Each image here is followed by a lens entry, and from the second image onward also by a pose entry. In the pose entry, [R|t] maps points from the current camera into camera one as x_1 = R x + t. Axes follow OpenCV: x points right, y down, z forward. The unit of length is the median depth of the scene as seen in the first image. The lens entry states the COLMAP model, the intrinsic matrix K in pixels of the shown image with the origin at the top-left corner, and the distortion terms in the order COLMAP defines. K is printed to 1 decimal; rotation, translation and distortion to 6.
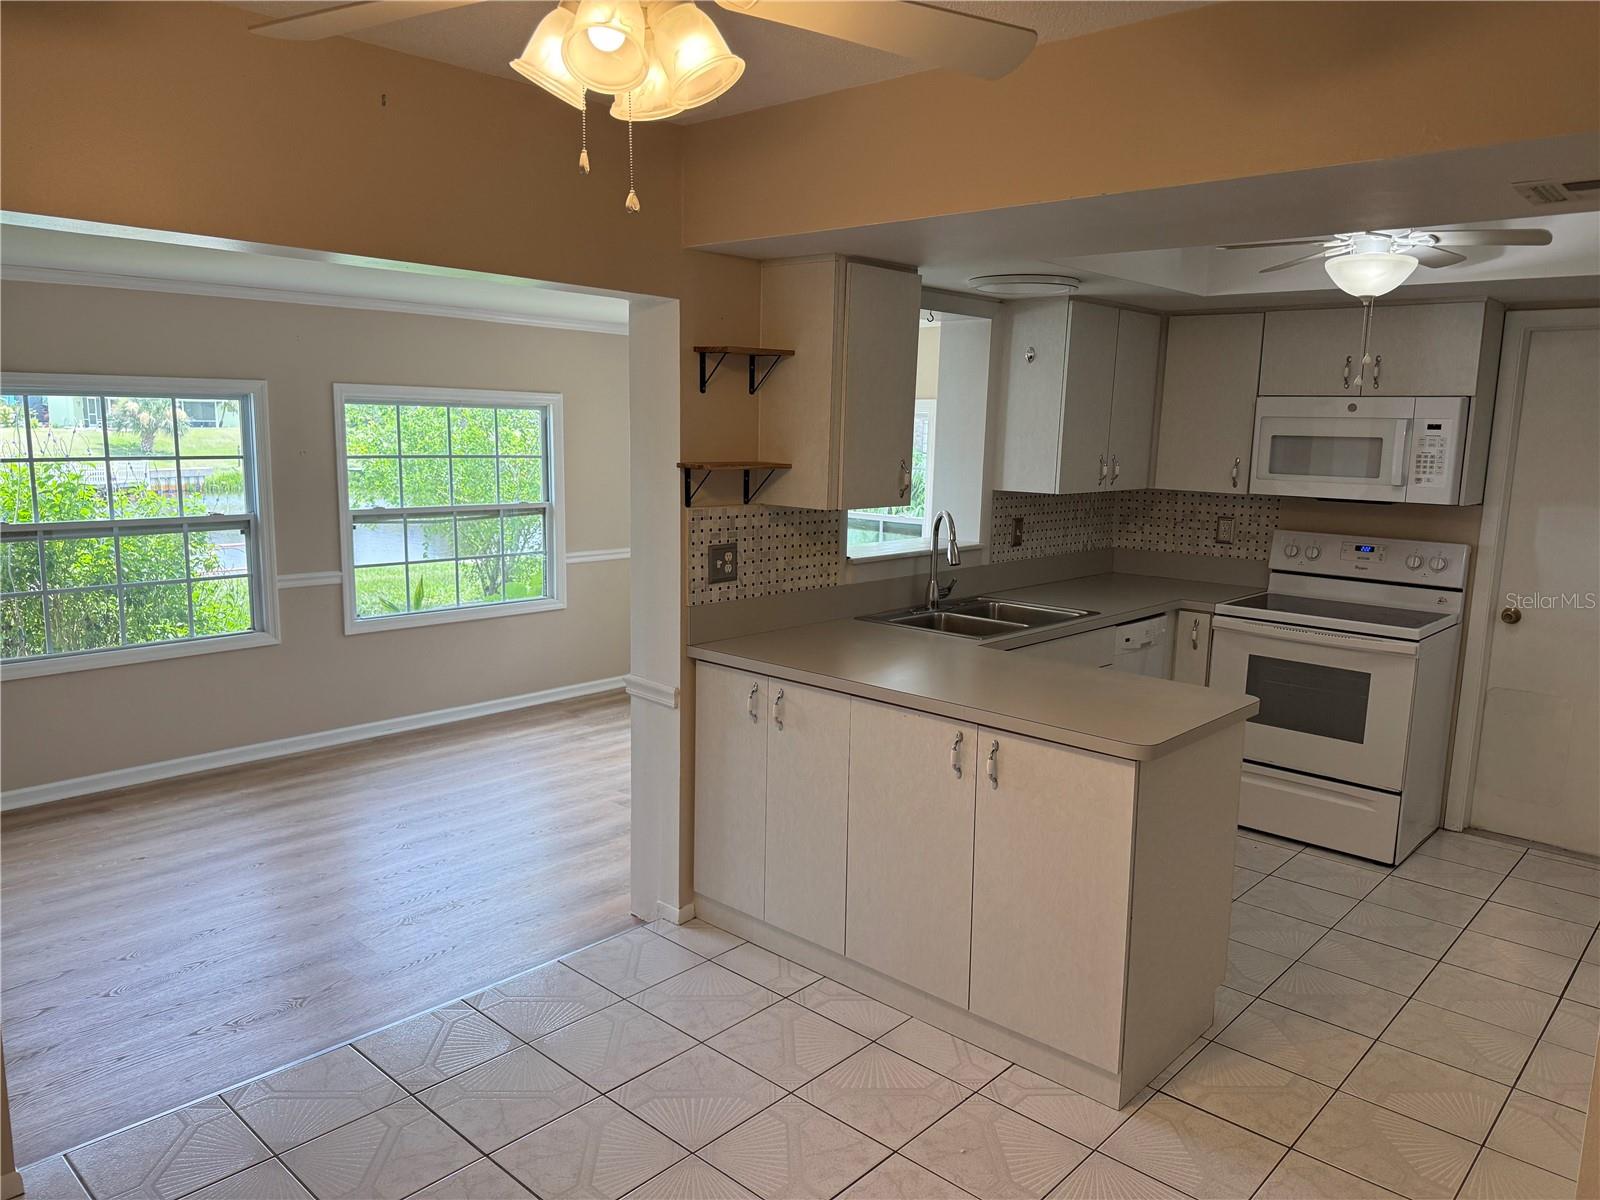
lens RADIAL K [[1126.2, 0, 810.4], [0, 1126.2, 609.8], [0, 0, 1]] dist [0.117149, -0.173842]
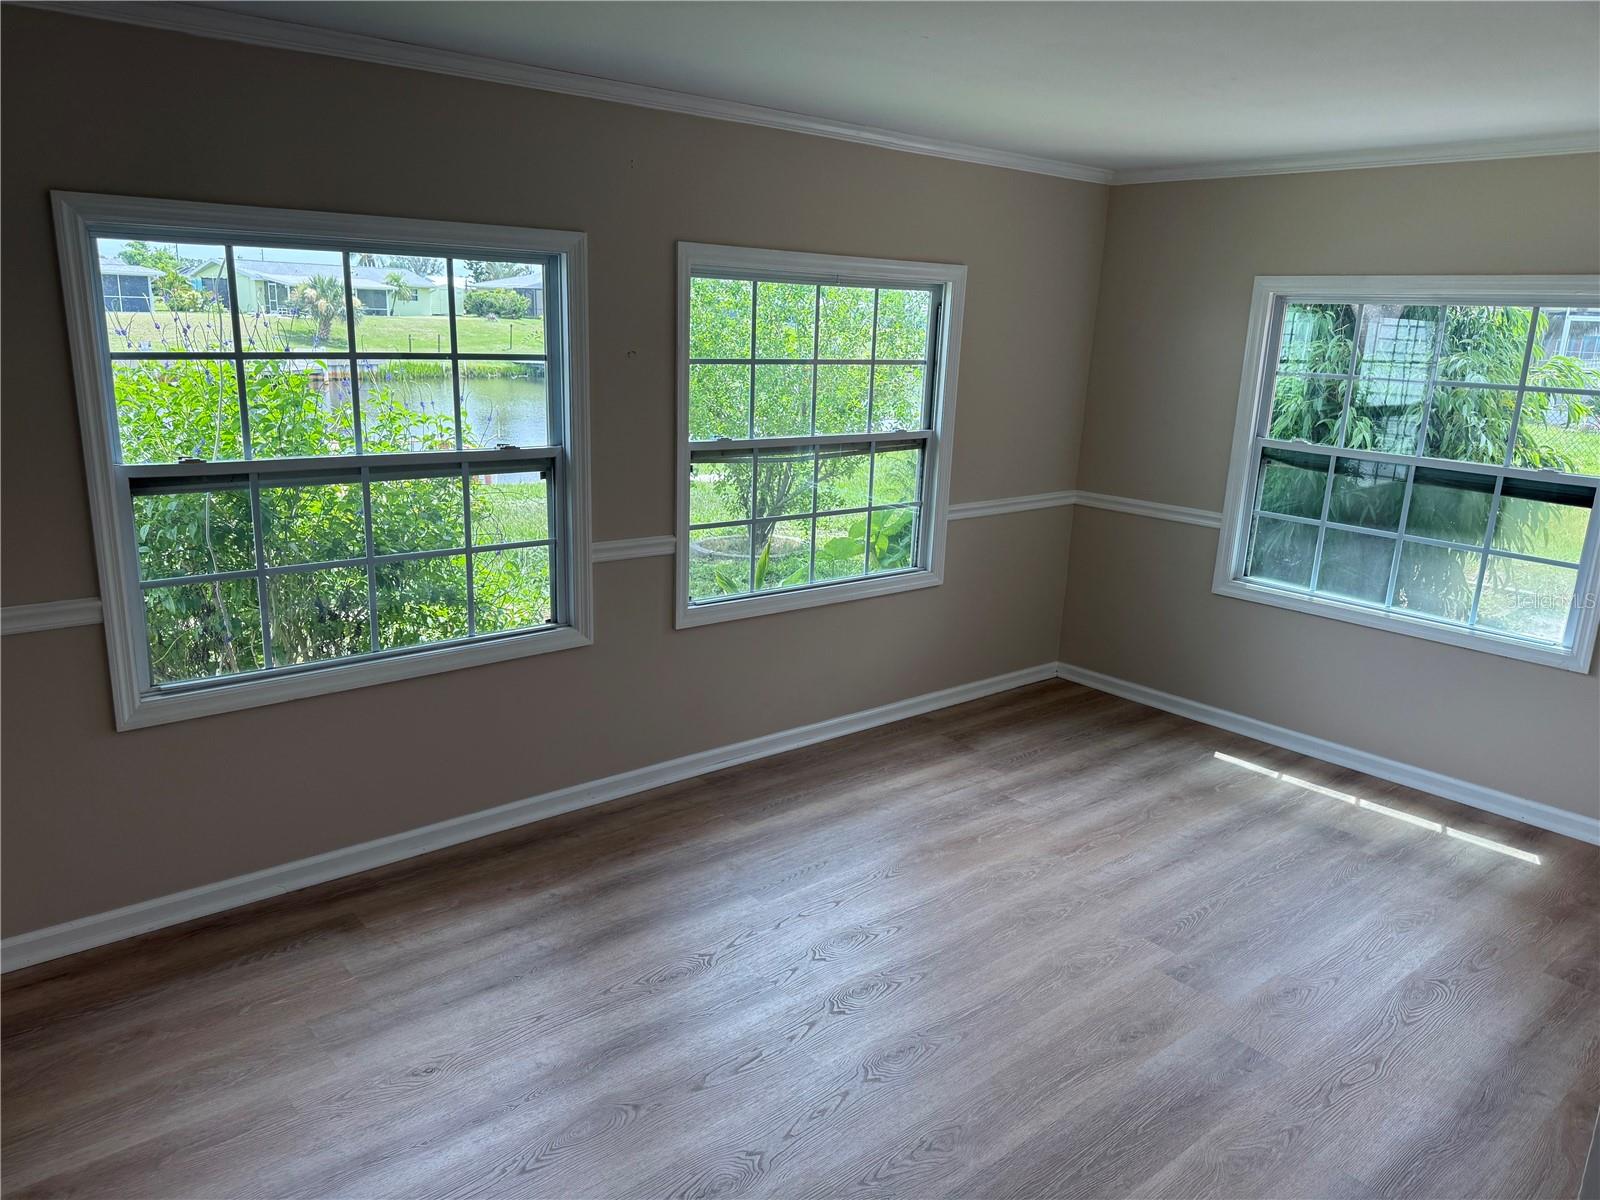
lens RADIAL K [[1134.5, 0, 800.0], [0, 1134.5, 600.0], [0, 0, 1]] dist [0.080897, -0.107784]
pose [[0.991175, 0.046770, -0.124031, -0.335437], [-0.037002, 0.996114, 0.079920, -0.068024], [0.127287, -0.074625, 0.989055, 0.468233]]
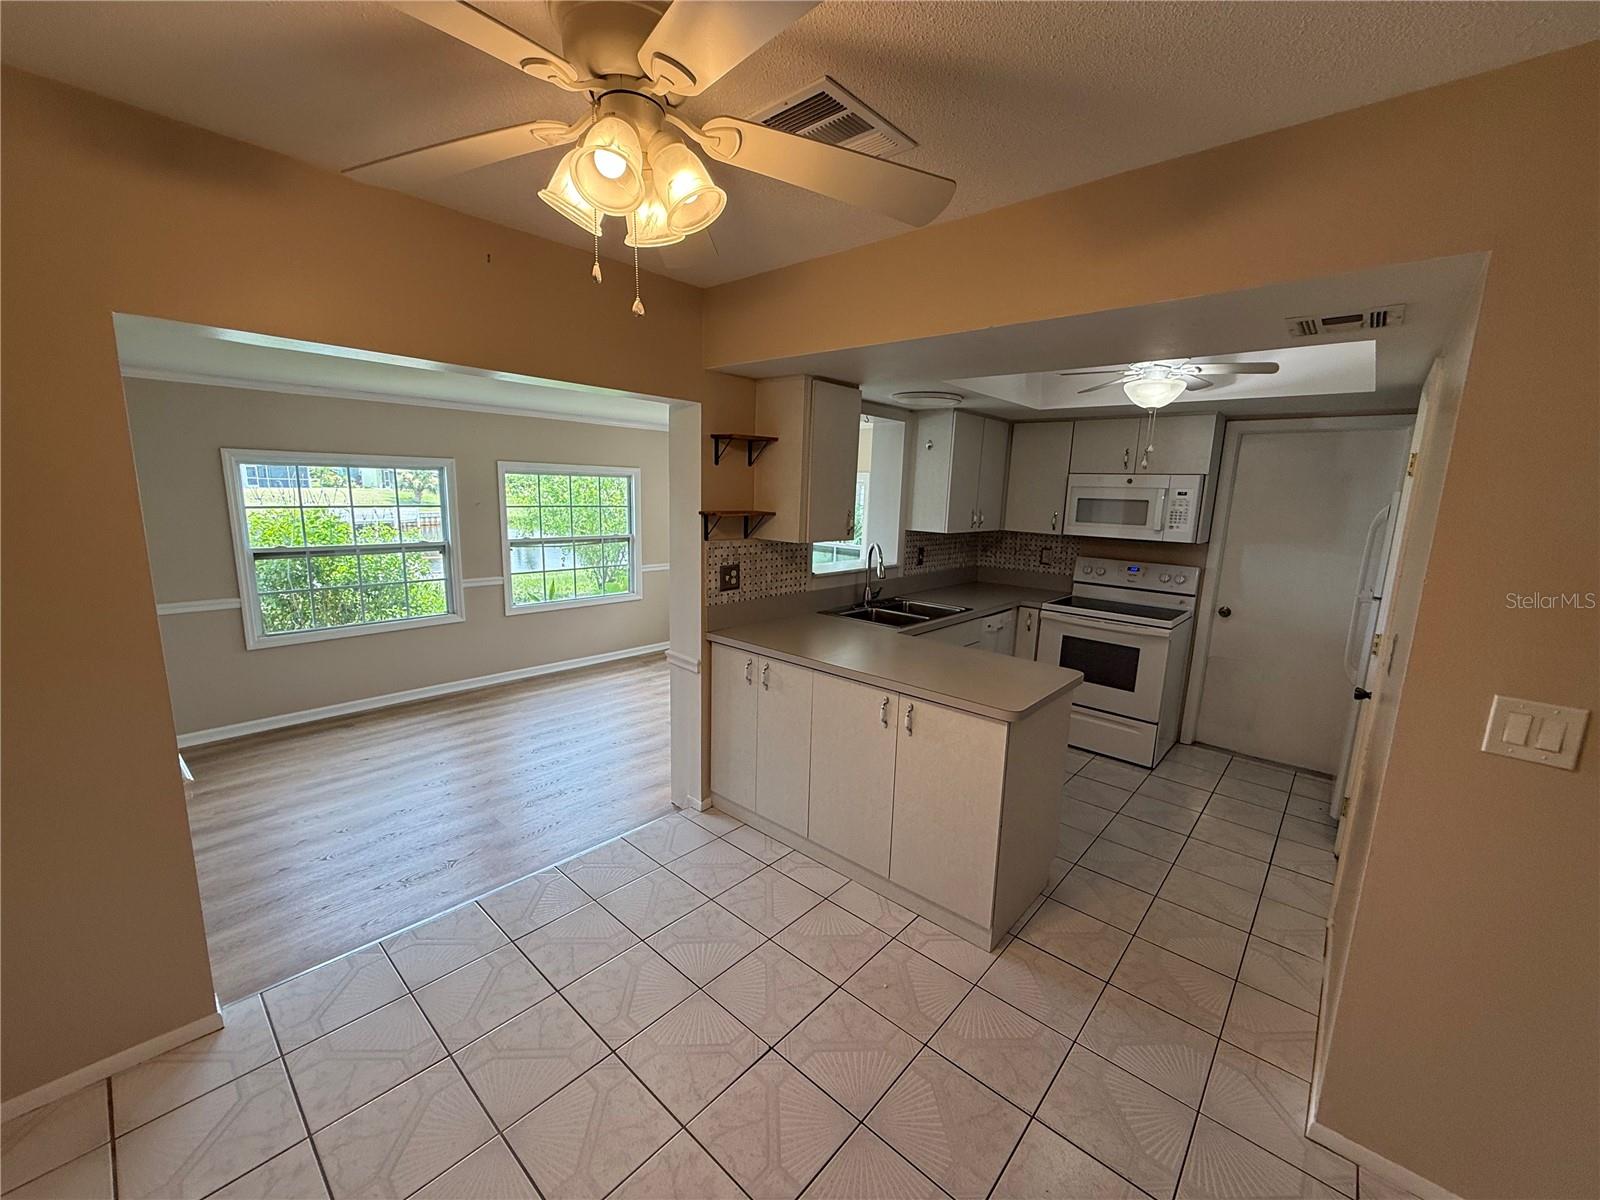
lens RADIAL K [[640.2, 0, 800.7], [0, 640.2, 604.6], [0, 0, 1]] dist [0.000702, -0.000061]
pose [[0.999932, 0.007042, 0.009341, 0.007673], [-0.007196, 0.999837, 0.016584, -0.016162], [-0.009222, -0.016650, 0.999819, 0.110389]]
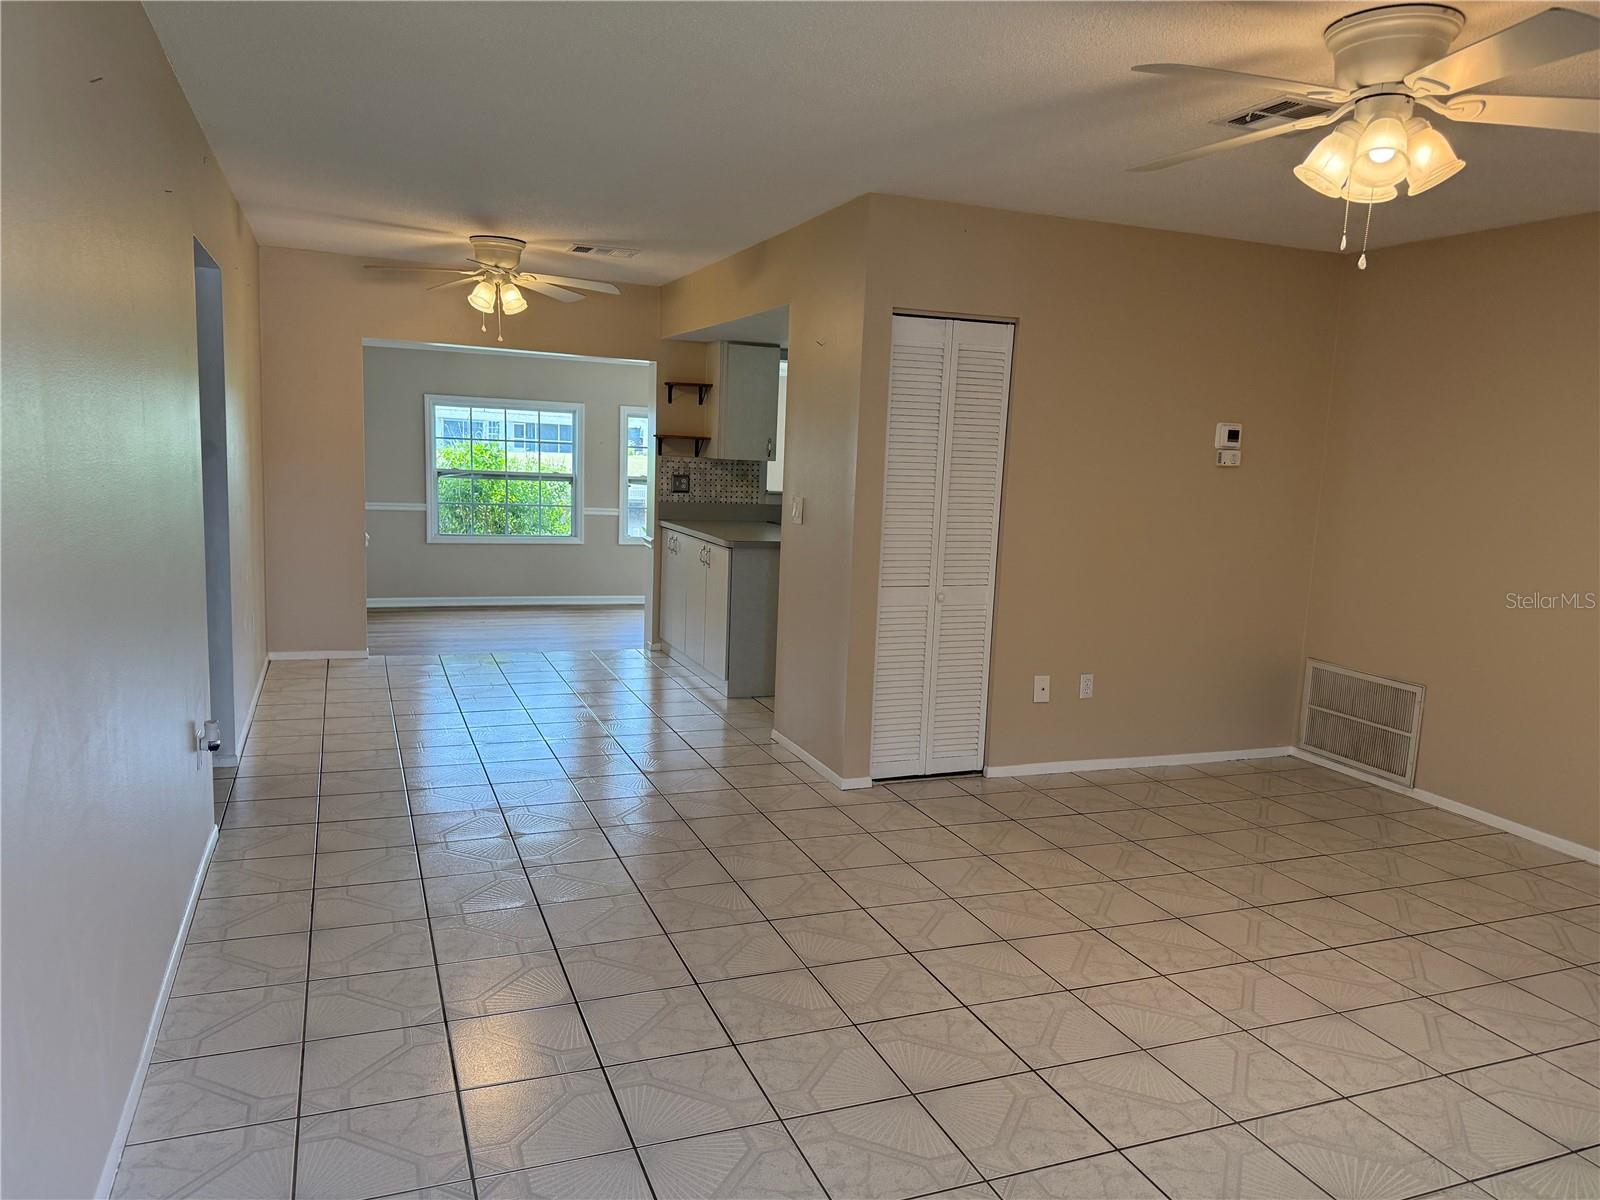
lens RADIAL K [[1126.2, 0, 810.4], [0, 1126.2, 609.8], [0, 0, 1]] dist [0.117149, -0.173842]
pose [[0.900428, 0.081124, -0.427374, 0.858529], [-0.095774, 0.995320, -0.012852, 0.159560], [0.424332, 0.052504, 0.903983, -0.647998]]
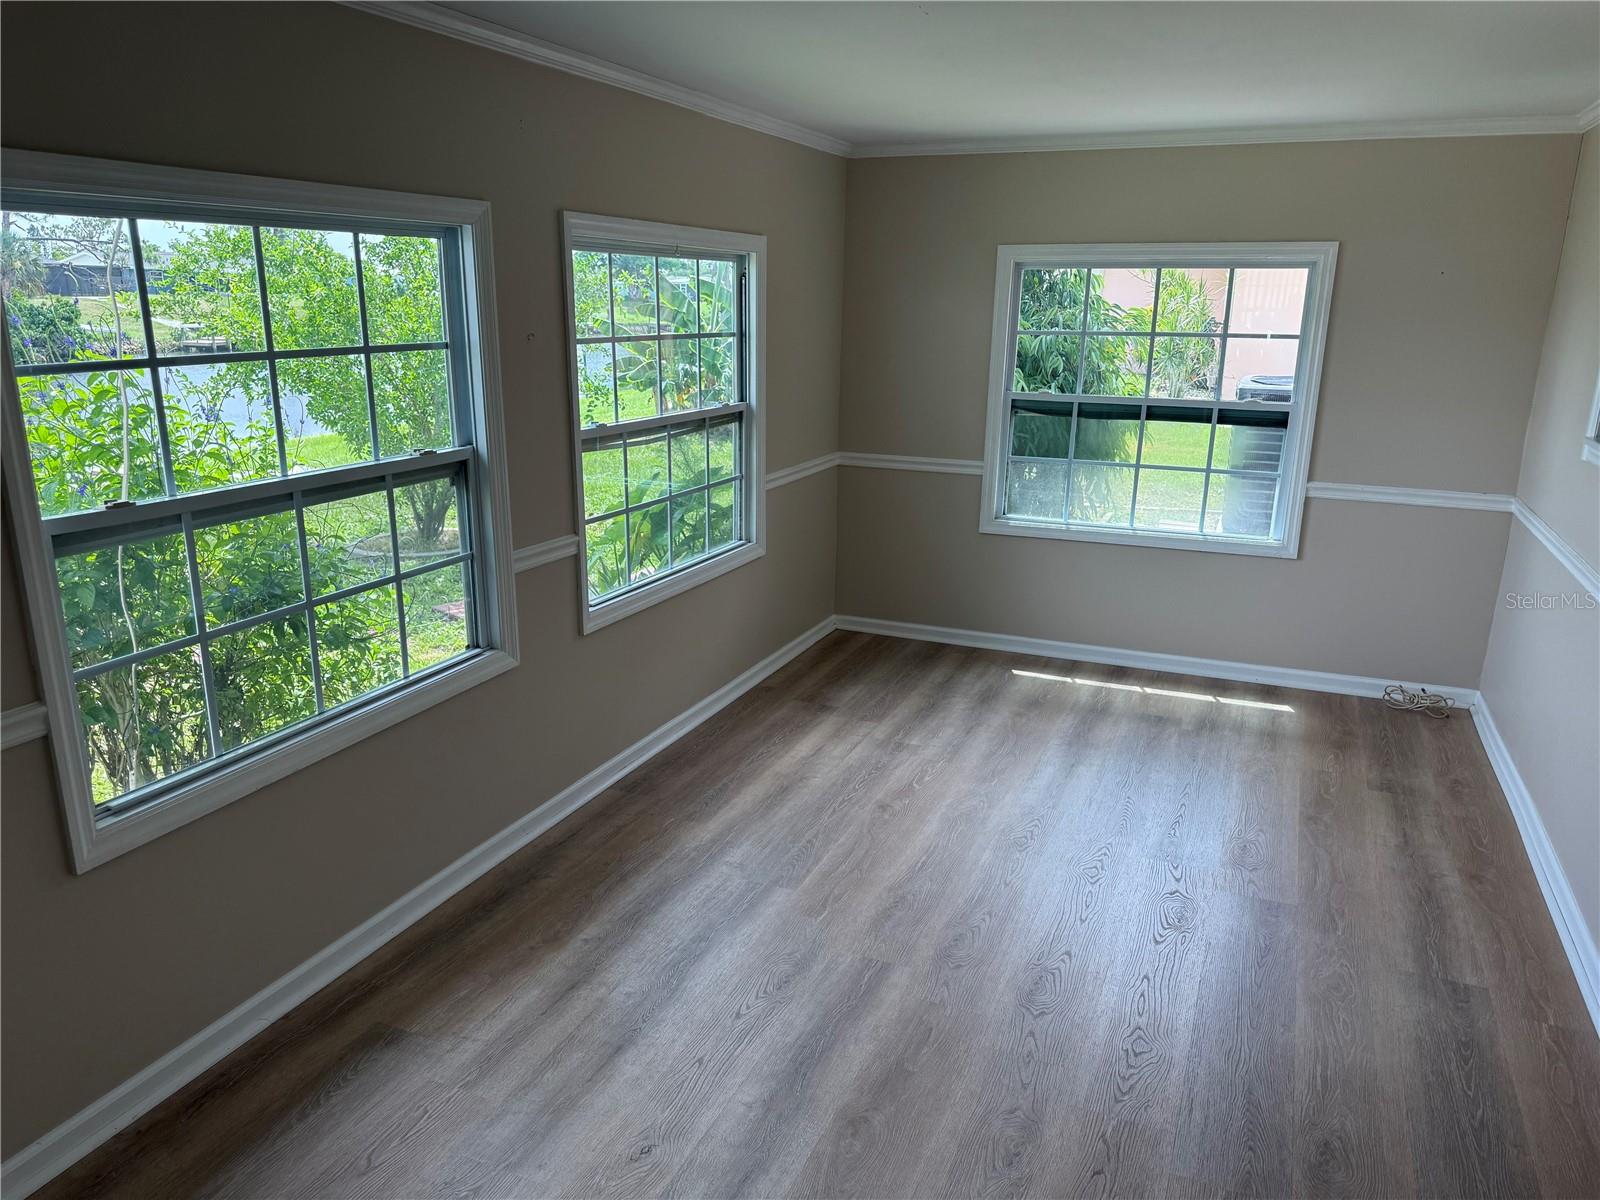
lens RADIAL K [[1126.2, 0, 810.4], [0, 1126.2, 609.8], [0, 0, 1]] dist [0.117149, -0.173842]
pose [[0.943968, -0.096798, 0.315522, -0.642788], [0.060549, 0.990589, 0.122750, -0.079526], [-0.324435, -0.096767, 0.940945, 0.510389]]
